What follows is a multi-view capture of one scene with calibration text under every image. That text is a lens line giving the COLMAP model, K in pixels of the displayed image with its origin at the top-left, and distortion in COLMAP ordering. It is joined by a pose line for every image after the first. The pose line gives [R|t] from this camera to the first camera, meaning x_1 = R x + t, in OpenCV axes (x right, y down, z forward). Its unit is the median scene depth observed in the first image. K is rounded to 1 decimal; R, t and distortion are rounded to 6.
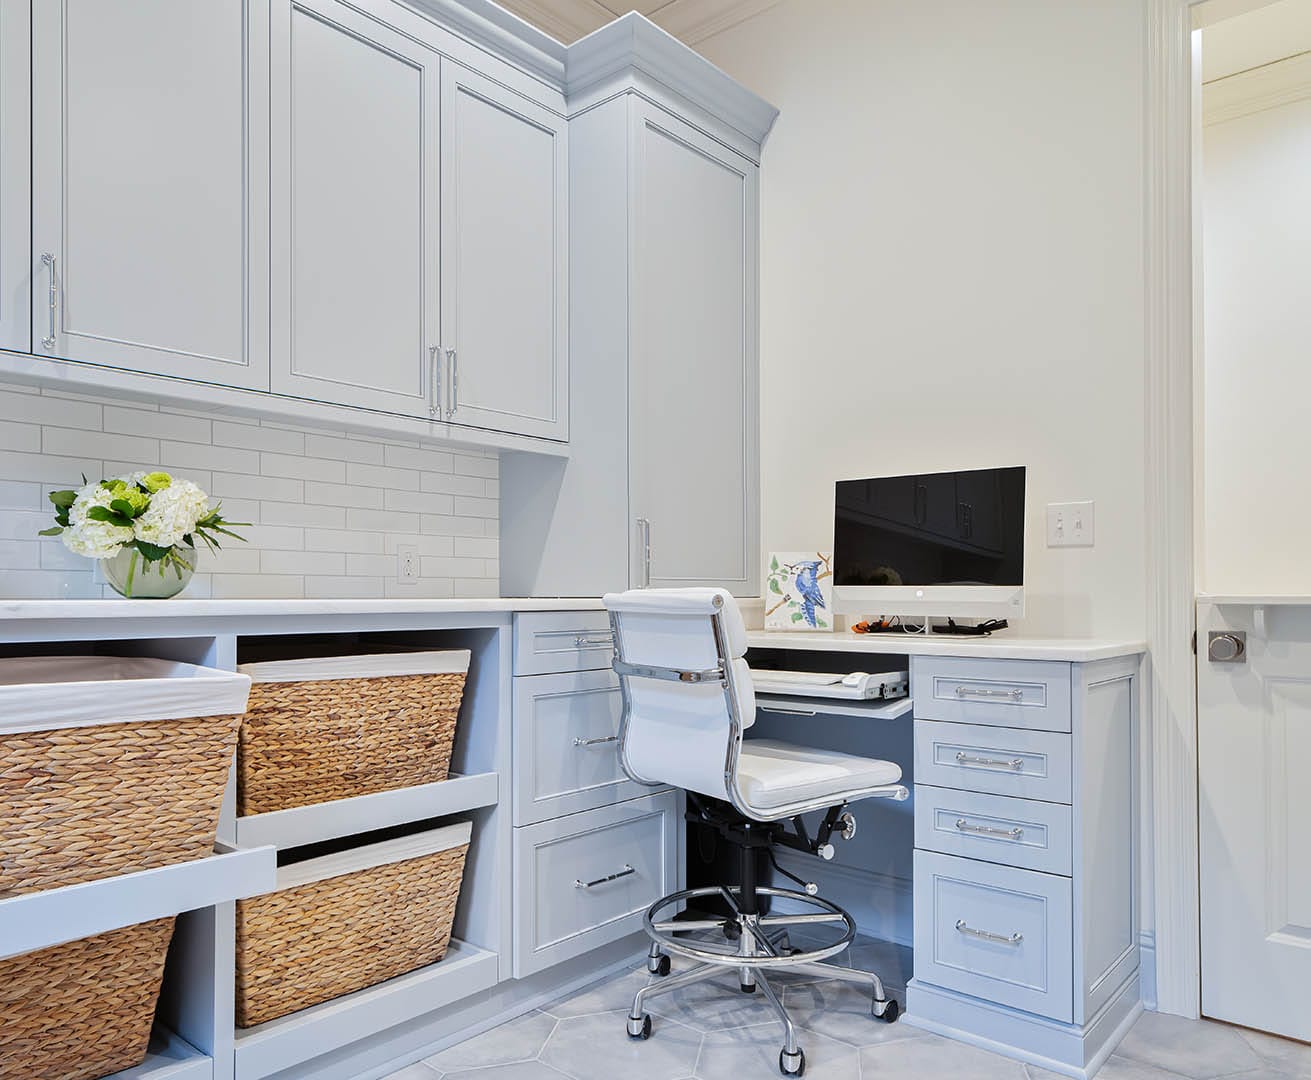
lens RADIAL K [[957.5, 0, 655.5], [0, 957.5, 582.8], [0, 0, 1]] dist [0.010088, 0.004976]
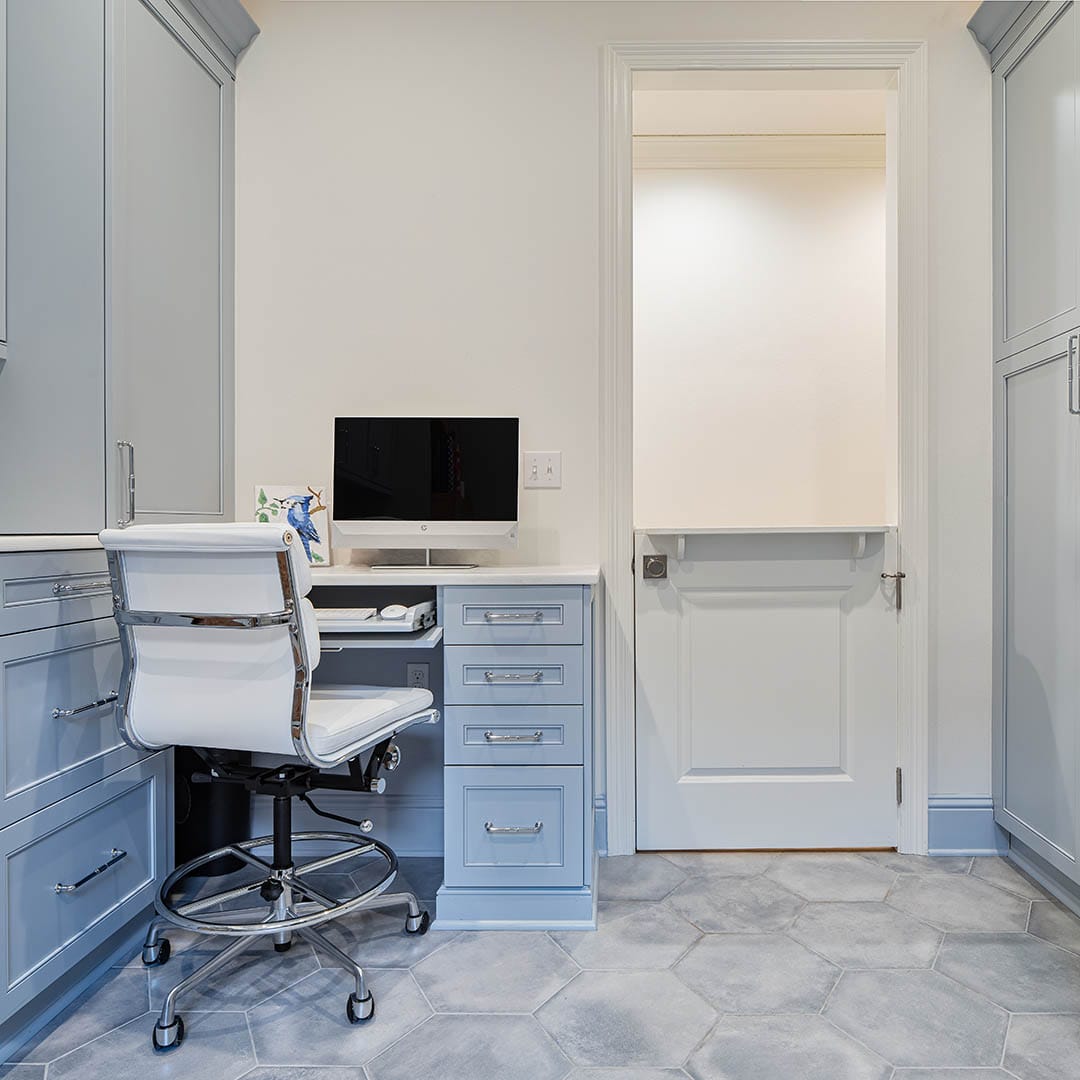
lens RADIAL K [[818.4, 0, 540.2], [0, 818.4, 525.8], [0, 0, 1]] dist [-0.010316, 0.011935]
pose [[0.763869, -0.002378, 0.645367, -0.233145], [-0.003509, 0.999963, 0.007838, 0.001420], [-0.645362, -0.008251, 0.763832, 0.231174]]
